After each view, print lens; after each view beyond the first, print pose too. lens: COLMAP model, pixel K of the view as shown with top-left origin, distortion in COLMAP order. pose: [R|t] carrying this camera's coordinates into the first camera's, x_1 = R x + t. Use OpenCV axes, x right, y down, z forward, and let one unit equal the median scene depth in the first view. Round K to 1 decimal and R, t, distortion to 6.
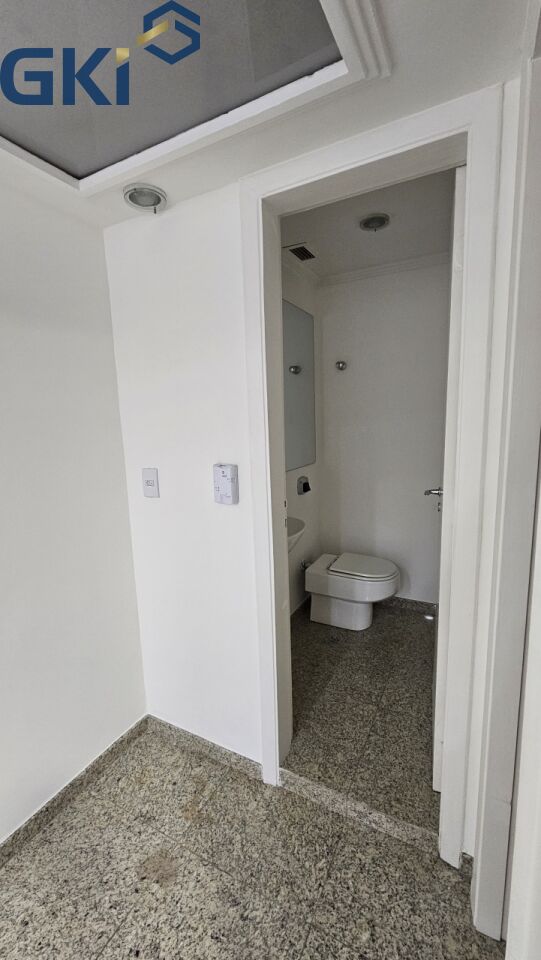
lens RADIAL K [[388.1, 0, 270.5], [0, 388.1, 480.0], [0, 0, 1]] dist [-0.009824, 0.002968]
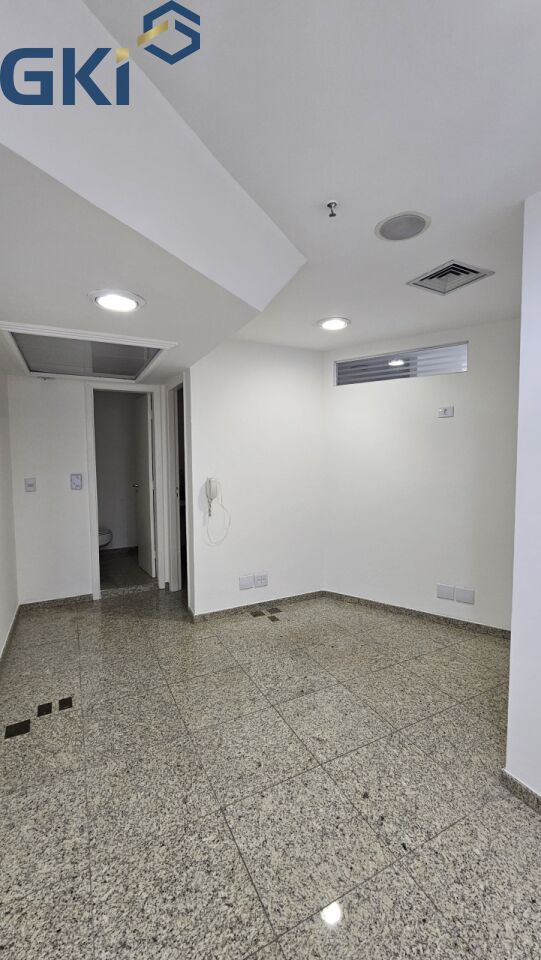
lens RADIAL K [[388.1, 0, 270.5], [0, 388.1, 480.0], [0, 0, 1]] dist [-0.009824, 0.002968]
pose [[0.580877, -0.027607, 0.813523, -1.494034], [0.114589, 0.992245, -0.048149, 0.278113], [-0.805885, 0.121190, 0.579536, -1.607947]]
